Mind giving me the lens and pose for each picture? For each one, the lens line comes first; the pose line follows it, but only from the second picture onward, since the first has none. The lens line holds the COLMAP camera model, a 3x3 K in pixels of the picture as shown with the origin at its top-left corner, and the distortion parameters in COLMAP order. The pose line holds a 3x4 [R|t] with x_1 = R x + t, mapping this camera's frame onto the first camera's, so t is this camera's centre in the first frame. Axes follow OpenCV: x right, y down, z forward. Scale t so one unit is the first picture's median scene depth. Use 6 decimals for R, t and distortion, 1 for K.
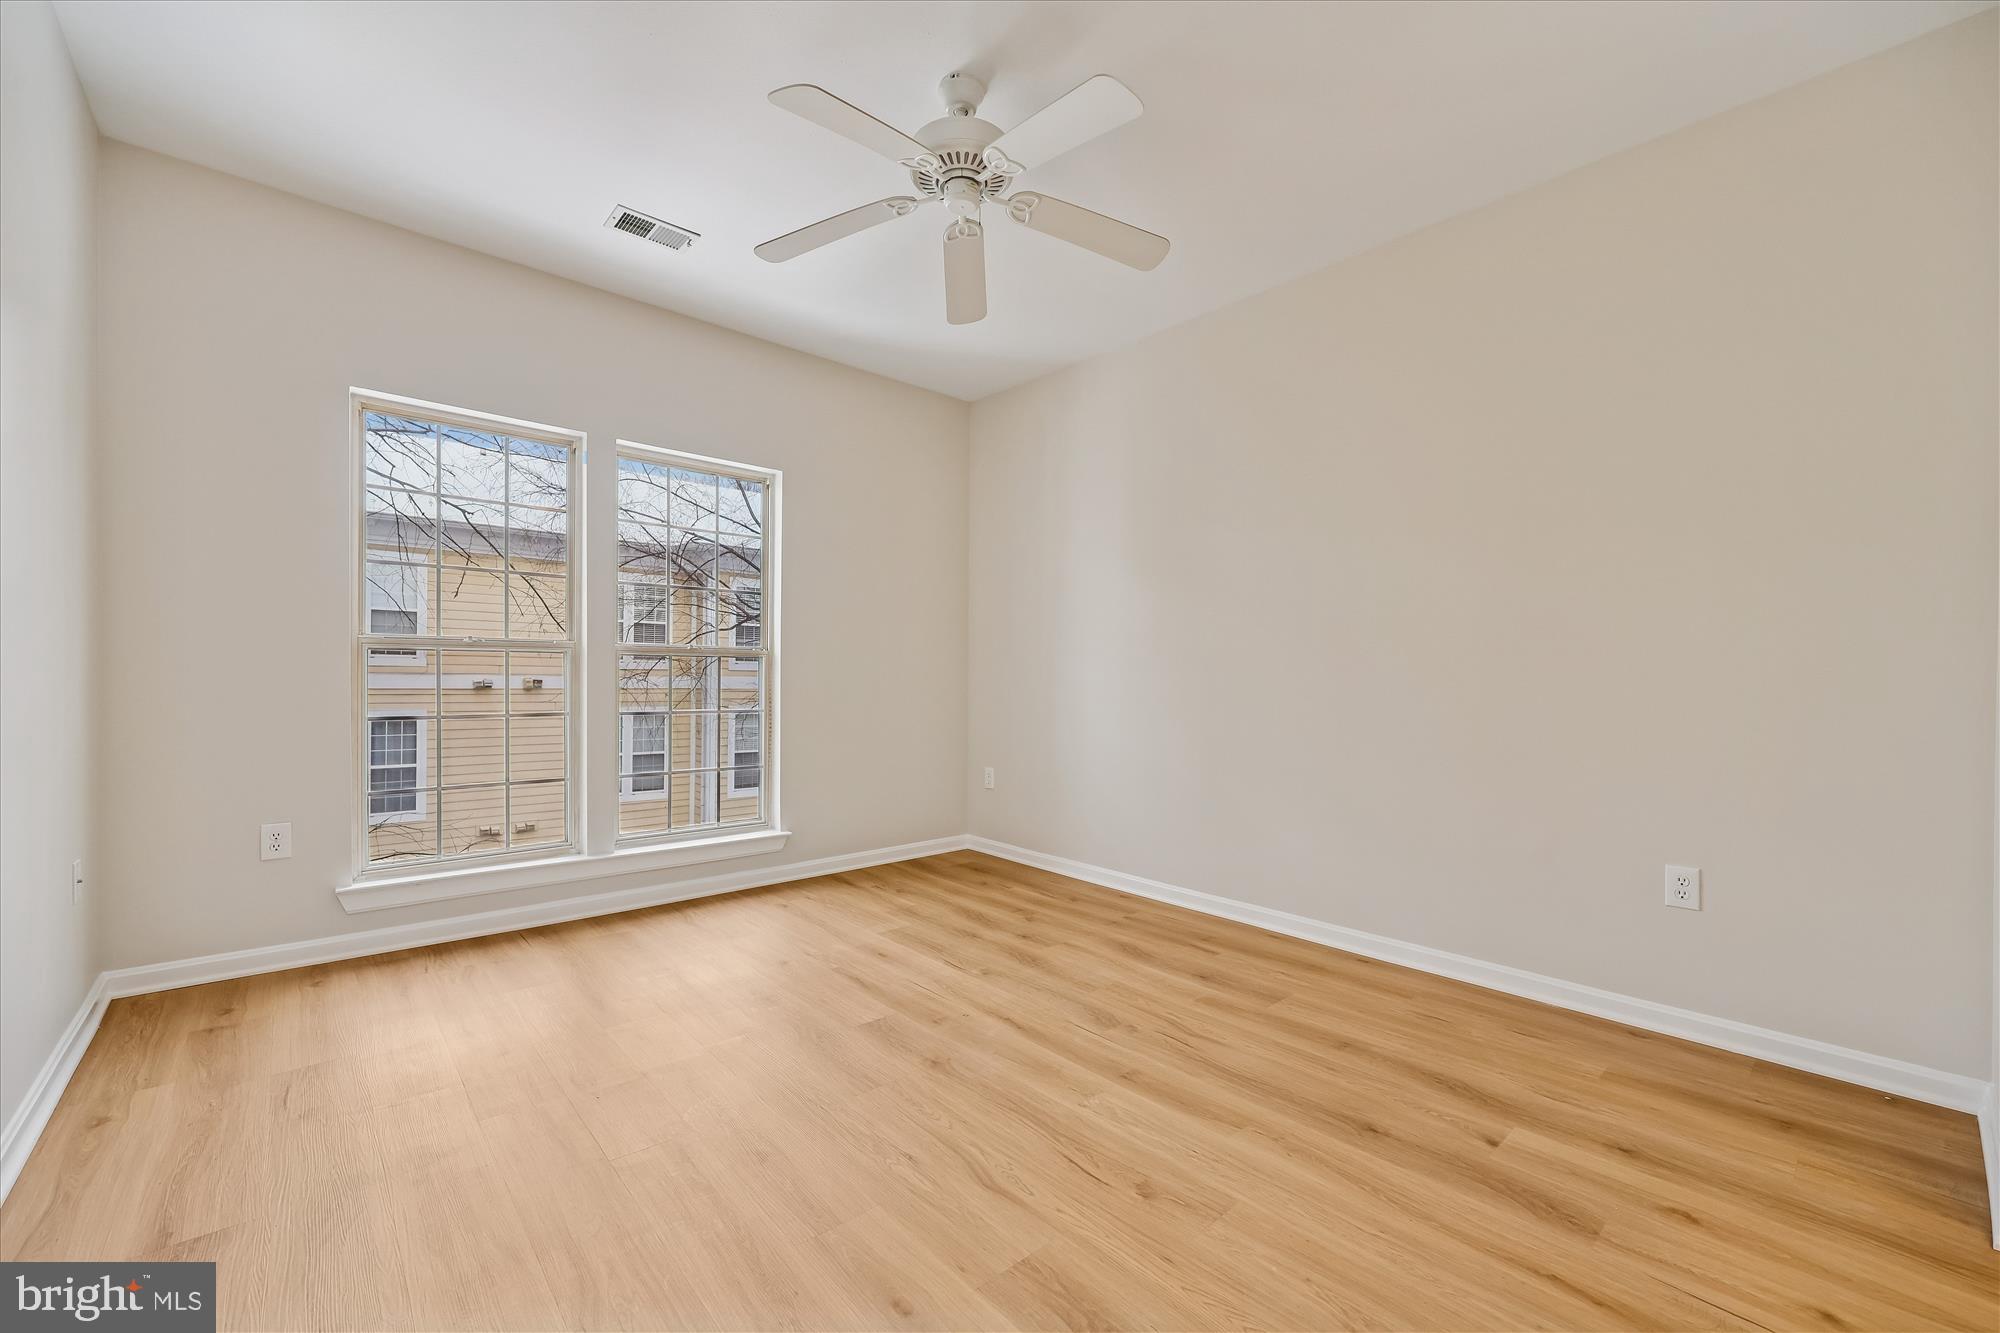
lens RADIAL K [[804.5, 0, 1011.1], [0, 804.5, 679.9], [0, 0, 1]] dist [0.000889, 0.000060]
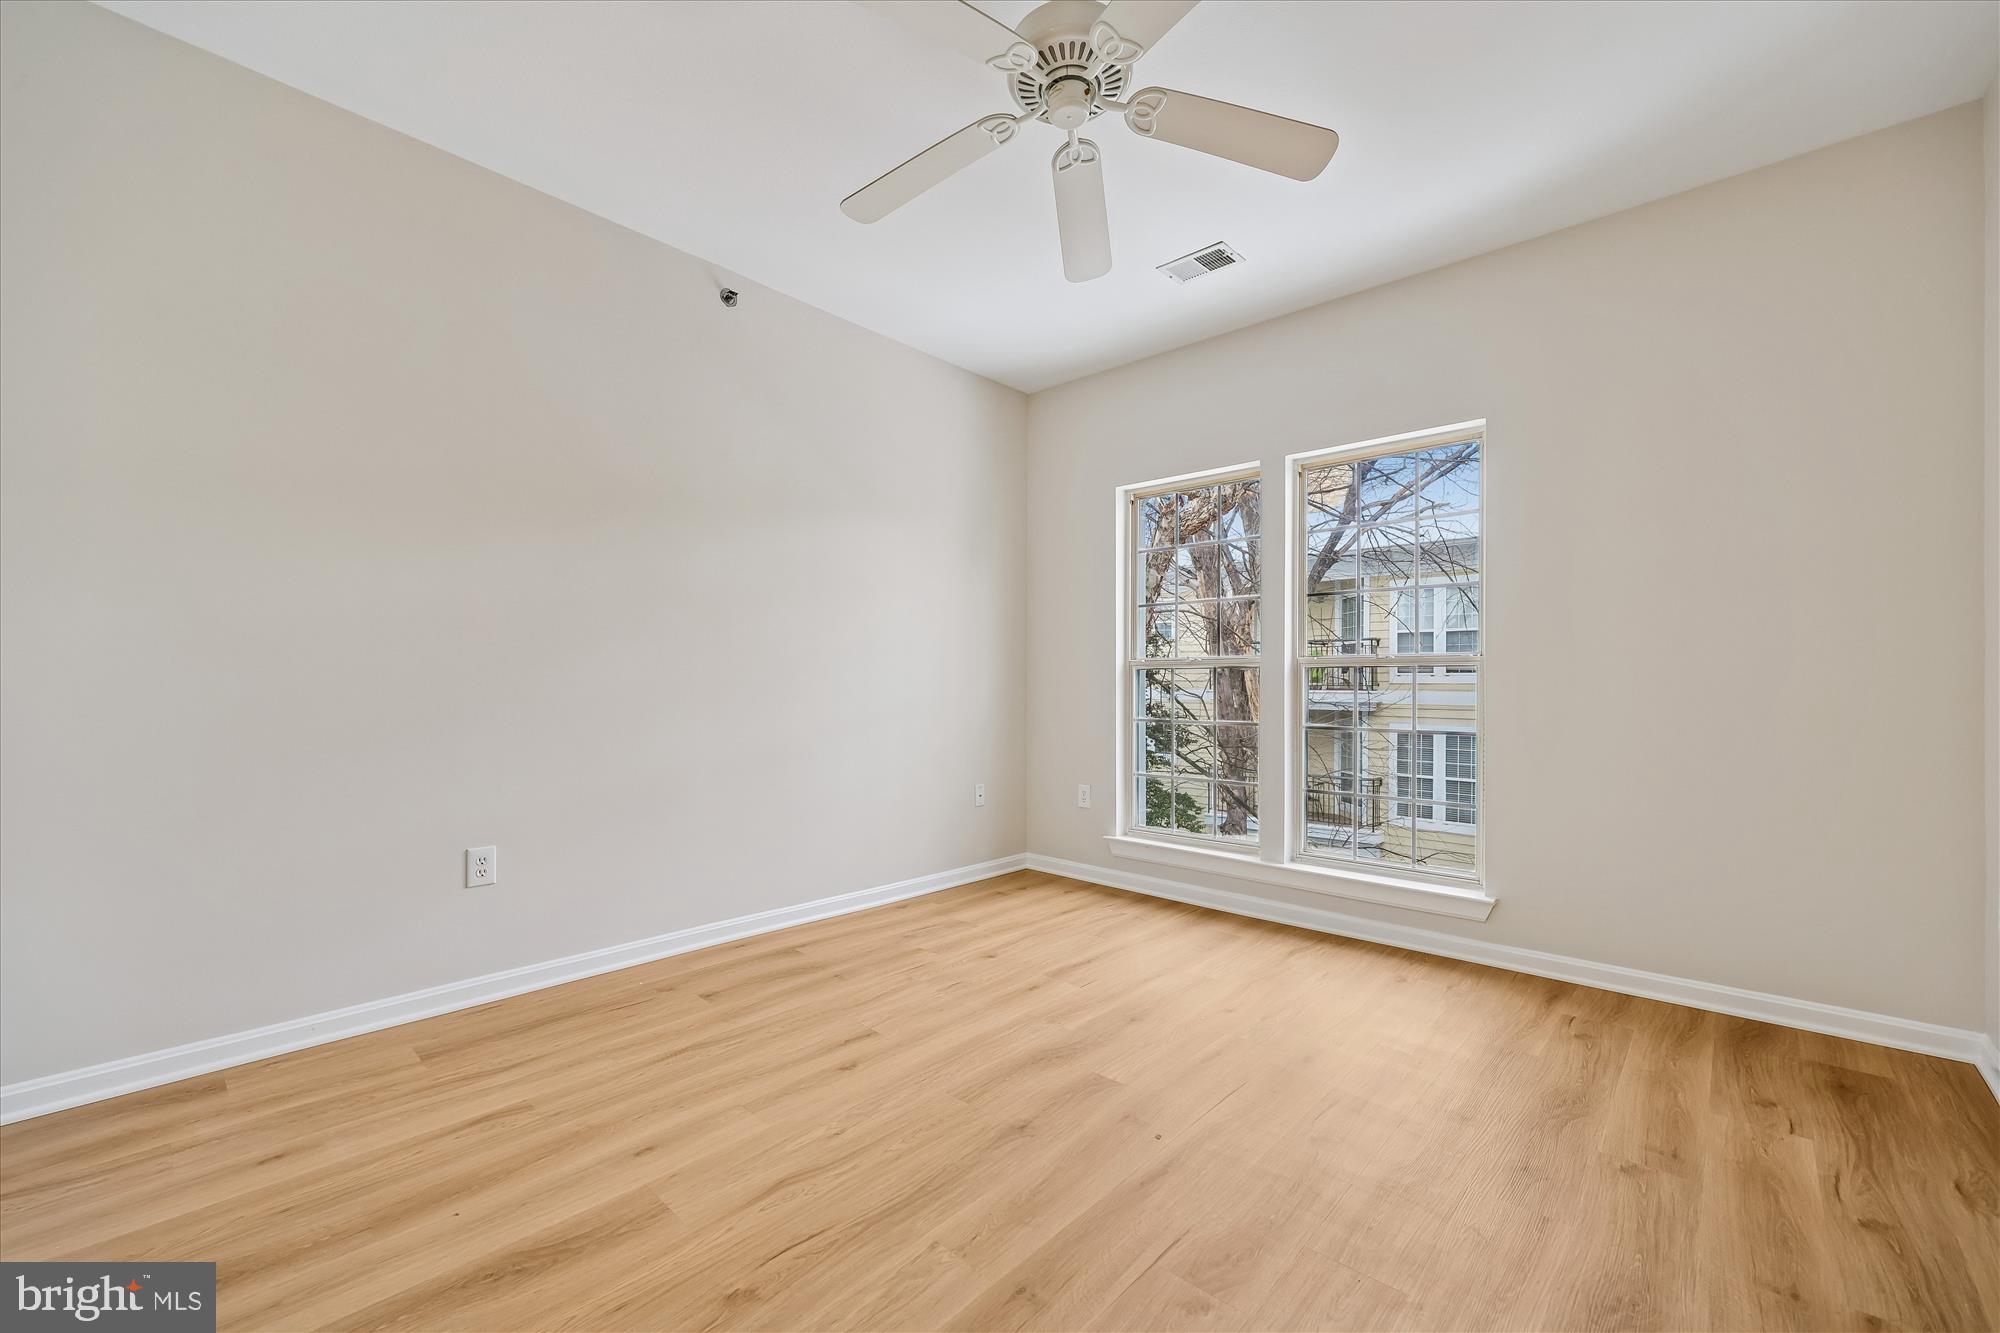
lens RADIAL K [[804.5, 0, 1011.1], [0, 804.5, 679.9], [0, 0, 1]] dist [0.000889, 0.000060]
pose [[0.103564, -0.016115, -0.994492, 0.674773], [-0.010750, 0.999792, -0.017321, 0.007014], [0.994565, 0.012485, 0.103369, 0.775463]]
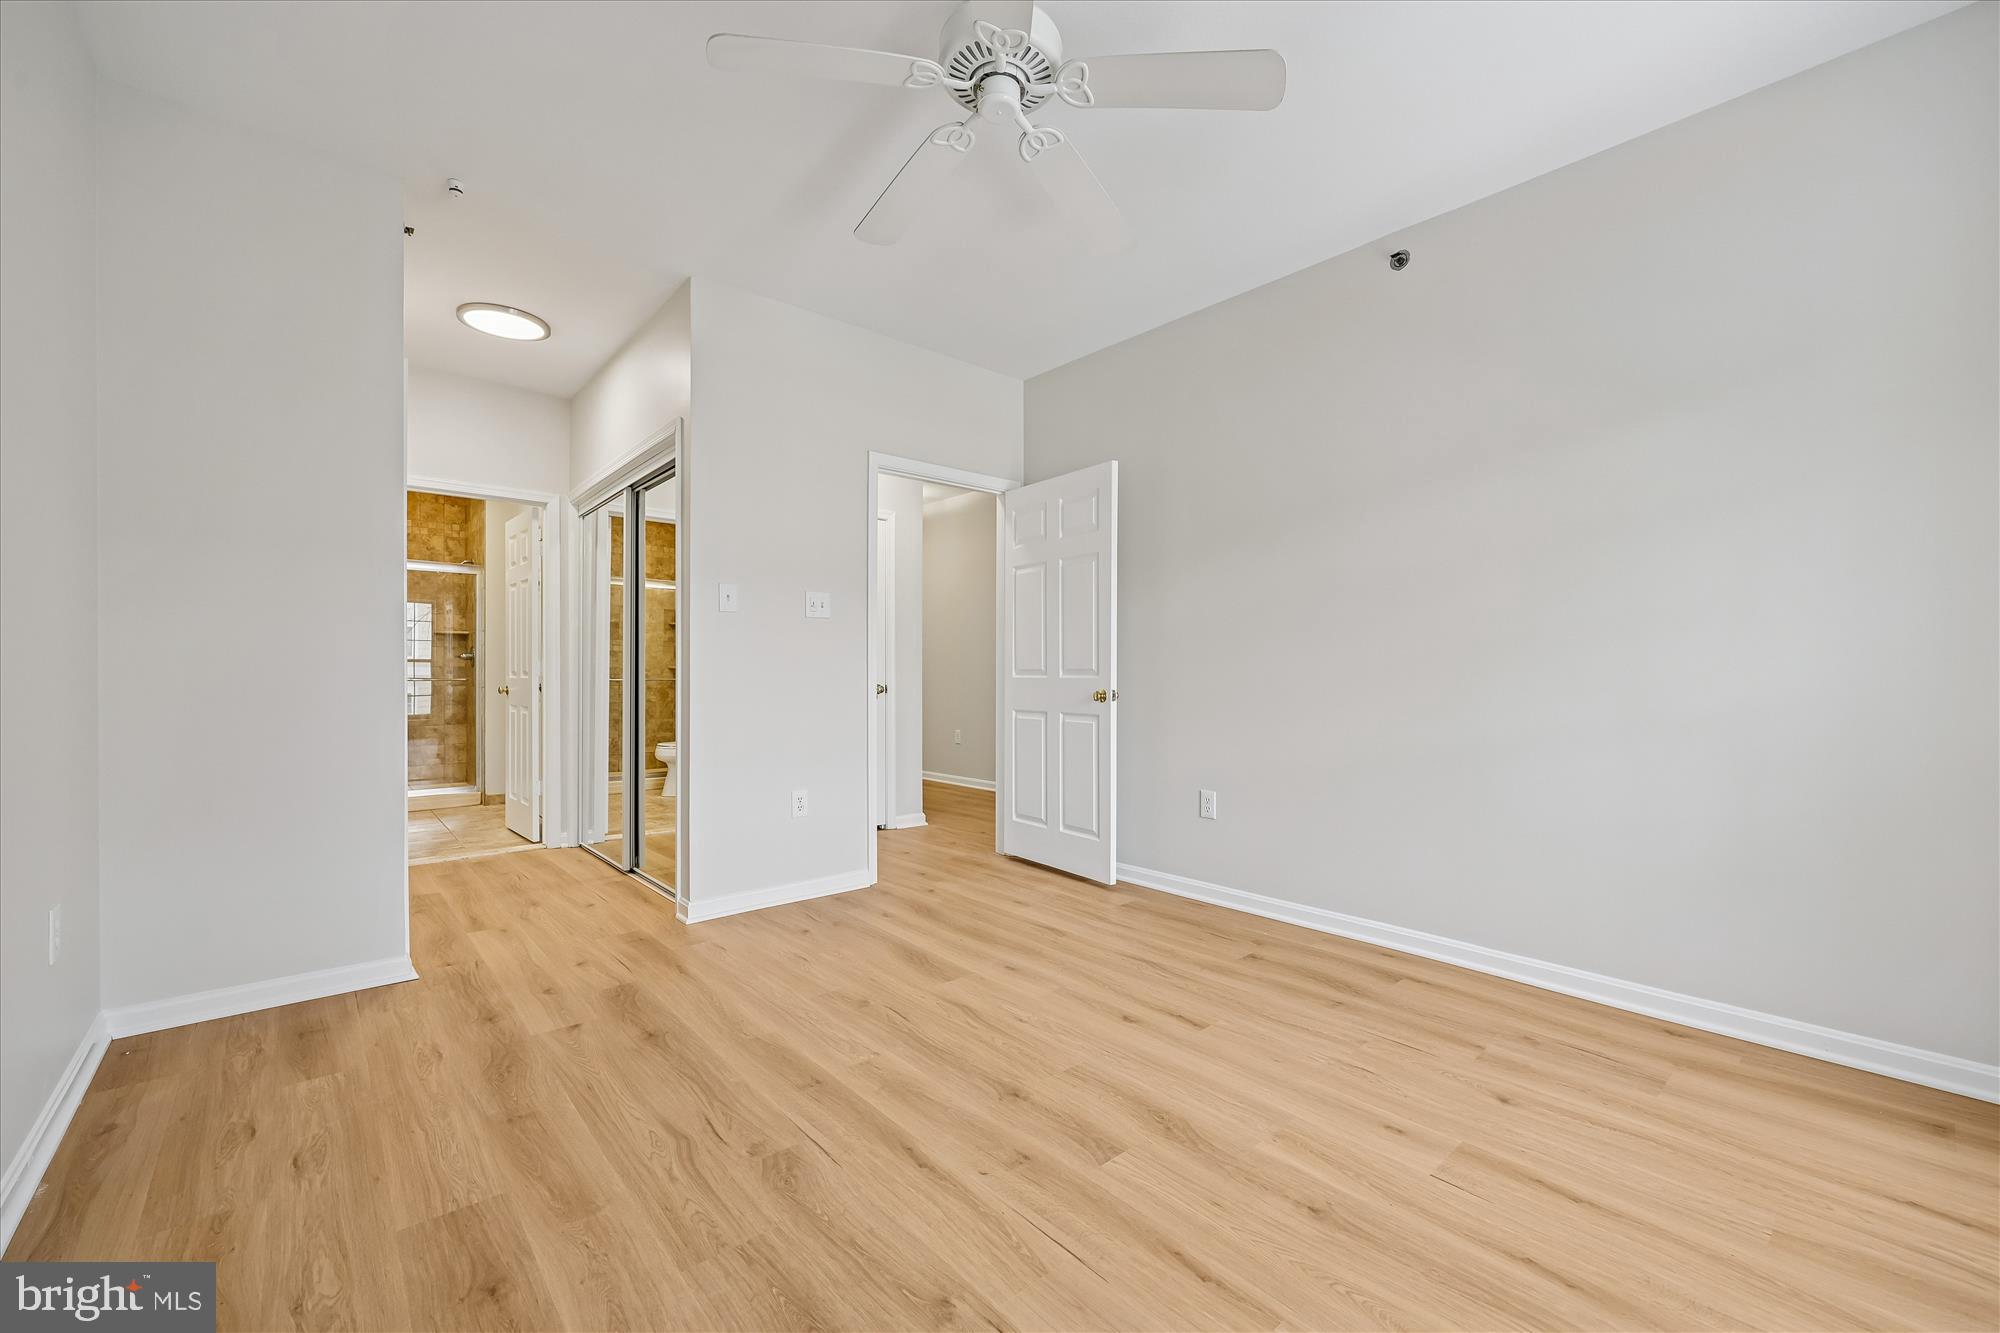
lens RADIAL K [[804.5, 0, 1011.1], [0, 804.5, 679.9], [0, 0, 1]] dist [0.000889, 0.000060]
pose [[-0.999896, -0.009634, 0.010757, -0.082467], [-0.009487, 0.999863, 0.013566, -0.005786], [-0.010886, 0.013462, -0.999850, 1.656996]]
